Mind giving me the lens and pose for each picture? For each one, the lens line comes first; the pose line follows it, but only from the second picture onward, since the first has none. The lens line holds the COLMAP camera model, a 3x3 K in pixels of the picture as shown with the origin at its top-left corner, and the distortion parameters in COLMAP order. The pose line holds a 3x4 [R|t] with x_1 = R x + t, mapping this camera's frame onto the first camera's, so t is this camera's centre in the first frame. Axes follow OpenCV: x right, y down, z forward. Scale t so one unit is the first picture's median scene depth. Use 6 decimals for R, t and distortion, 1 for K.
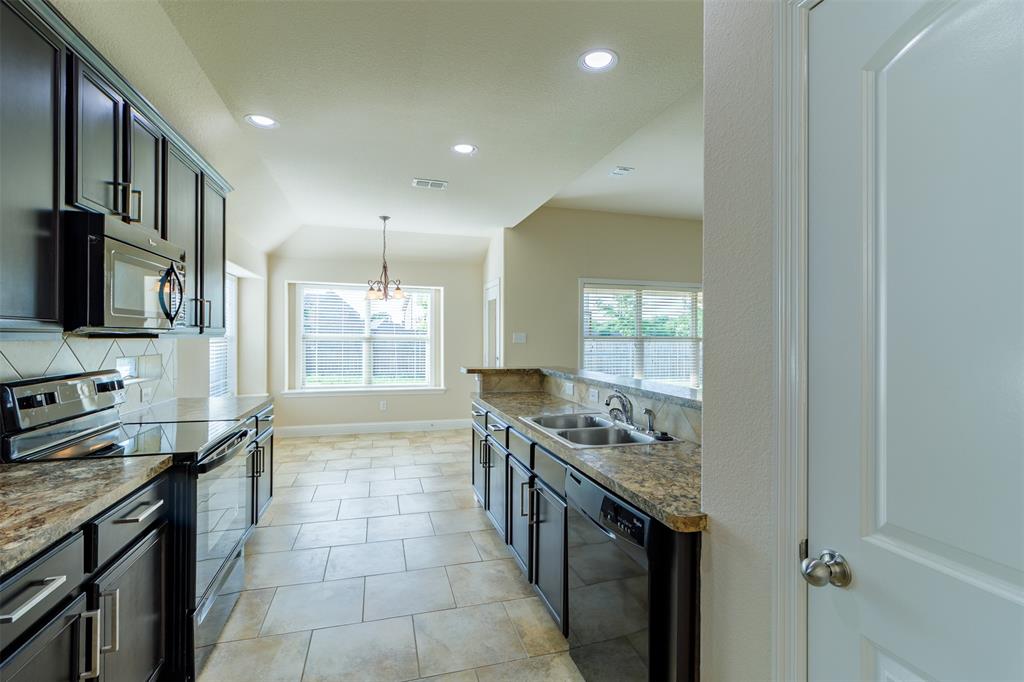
lens RADIAL K [[472.7, 0, 521.9], [0, 472.7, 339.9], [0, 0, 1]] dist [-0.001694, 0.000922]
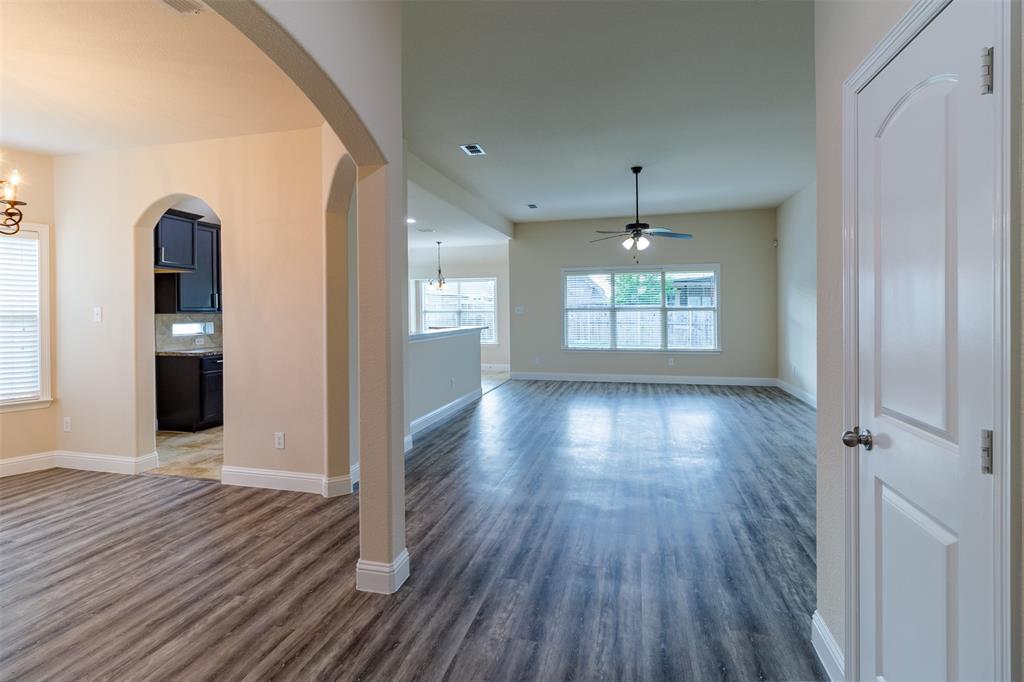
lens RADIAL K [[491.1, 0, 496.5], [0, 491.1, 307.2], [0, 0, 1]] dist [0.000863, 0.001113]
pose [[0.842466, -0.017901, -0.538452, 0.857930], [0.011006, 0.999811, -0.016018, 0.011841], [0.538637, 0.007568, 0.842504, -0.388609]]
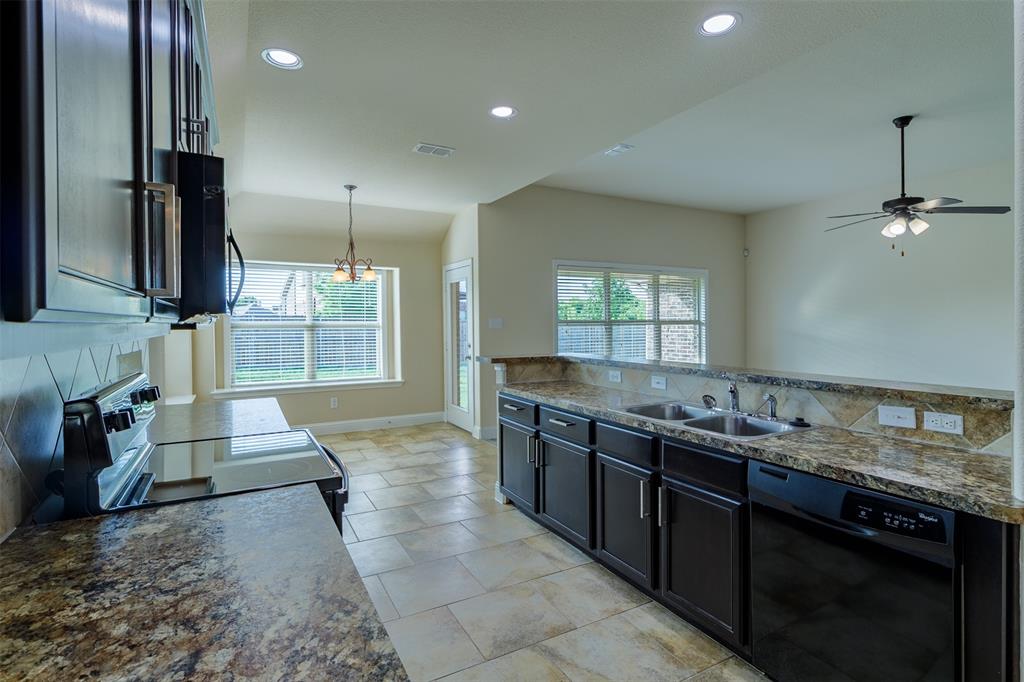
lens RADIAL K [[491.1, 0, 504.9], [0, 491.1, 329.1], [0, 0, 1]] dist [0.000863, 0.001113]
pose [[0.979306, -0.016750, 0.201692, -0.198779], [0.015098, 0.999839, 0.009726, -0.002112], [-0.201822, -0.006480, 0.979401, 0.056590]]
